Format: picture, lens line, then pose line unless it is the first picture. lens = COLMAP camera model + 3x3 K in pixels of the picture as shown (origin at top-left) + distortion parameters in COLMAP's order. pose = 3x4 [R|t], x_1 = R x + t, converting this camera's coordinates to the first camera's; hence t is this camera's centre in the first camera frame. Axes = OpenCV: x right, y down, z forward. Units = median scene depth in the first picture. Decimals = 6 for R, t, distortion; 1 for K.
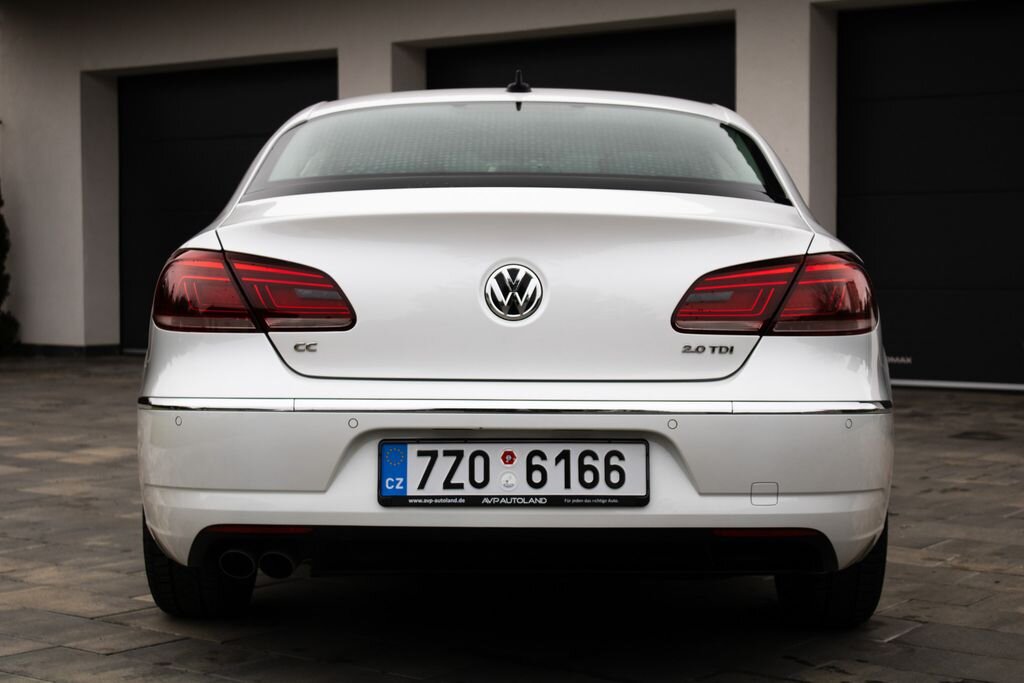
lens RADIAL K [[1785.6, 0, 512.0], [0, 1785.6, 341.5], [0, 0, 1]] dist [-0.007606, -0.206548]
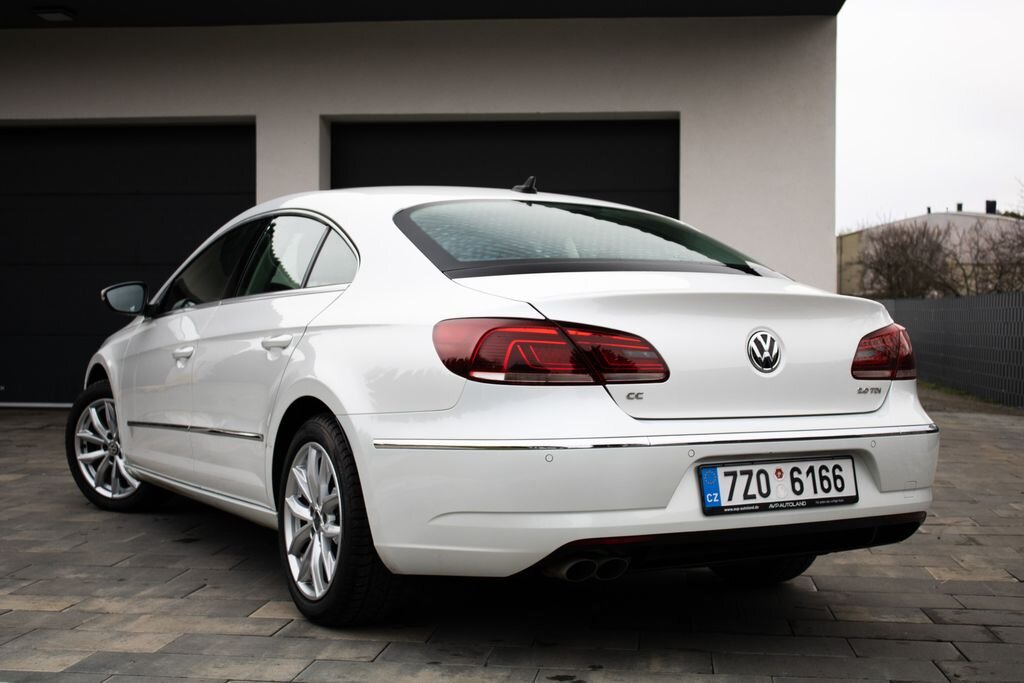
lens RADIAL K [[1445.4, 0, 512.0], [0, 1445.4, 341.5], [0, 0, 1]] dist [-0.049327, -0.081072]
pose [[0.864970, -0.004624, 0.501802, -0.727524], [0.016373, 0.999685, -0.019011, -0.017848], [-0.501556, 0.024660, 0.864773, 0.150731]]
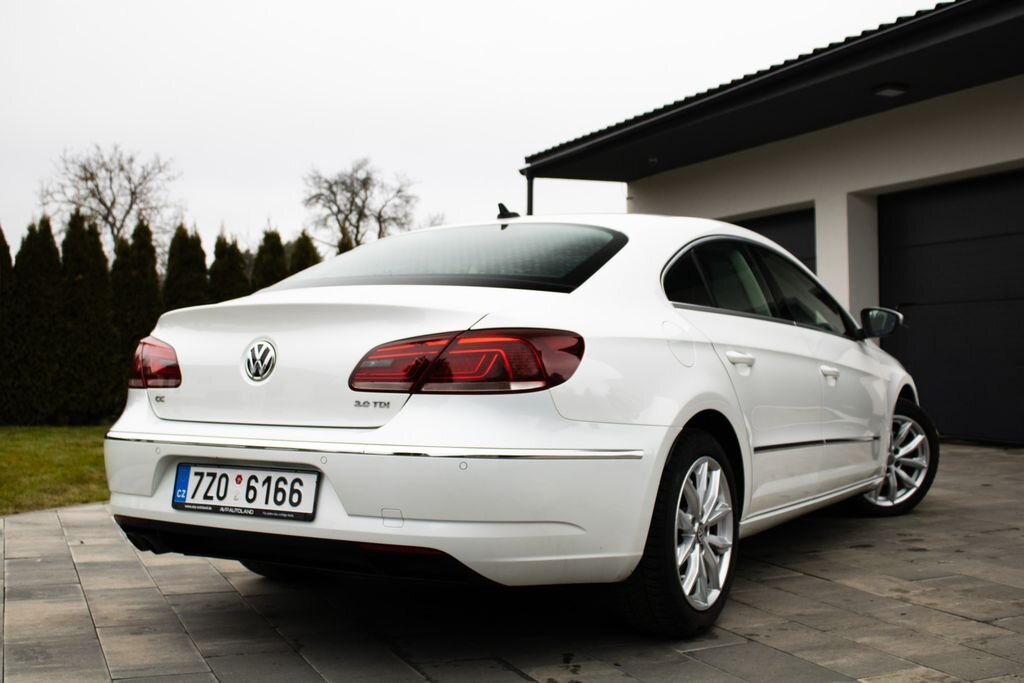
lens RADIAL K [[1169.0, 0, 510.8], [0, 1169.0, 341.4], [0, 0, 1]] dist [-0.071588, -0.004026]
pose [[0.856456, -0.014636, -0.516013, 0.648258], [-0.013988, 0.998573, -0.051540, 0.001358], [0.516031, 0.051360, 0.855029, 0.329132]]
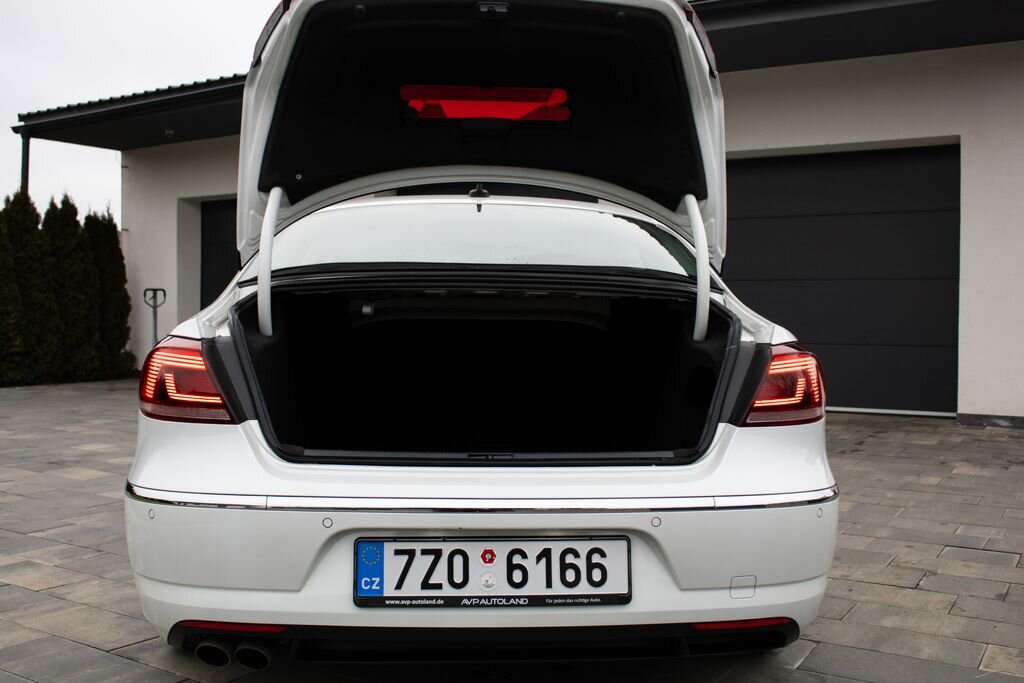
lens RADIAL K [[1007.4, 0, 512.0], [0, 1007.4, 341.5], [0, 0, 1]] dist [-0.104834, 0.017826]
pose [[0.997636, 0.004882, 0.068550, -0.027119], [-0.003641, 0.999827, -0.018218, -0.042127], [-0.068627, 0.017926, 0.997481, 0.451564]]
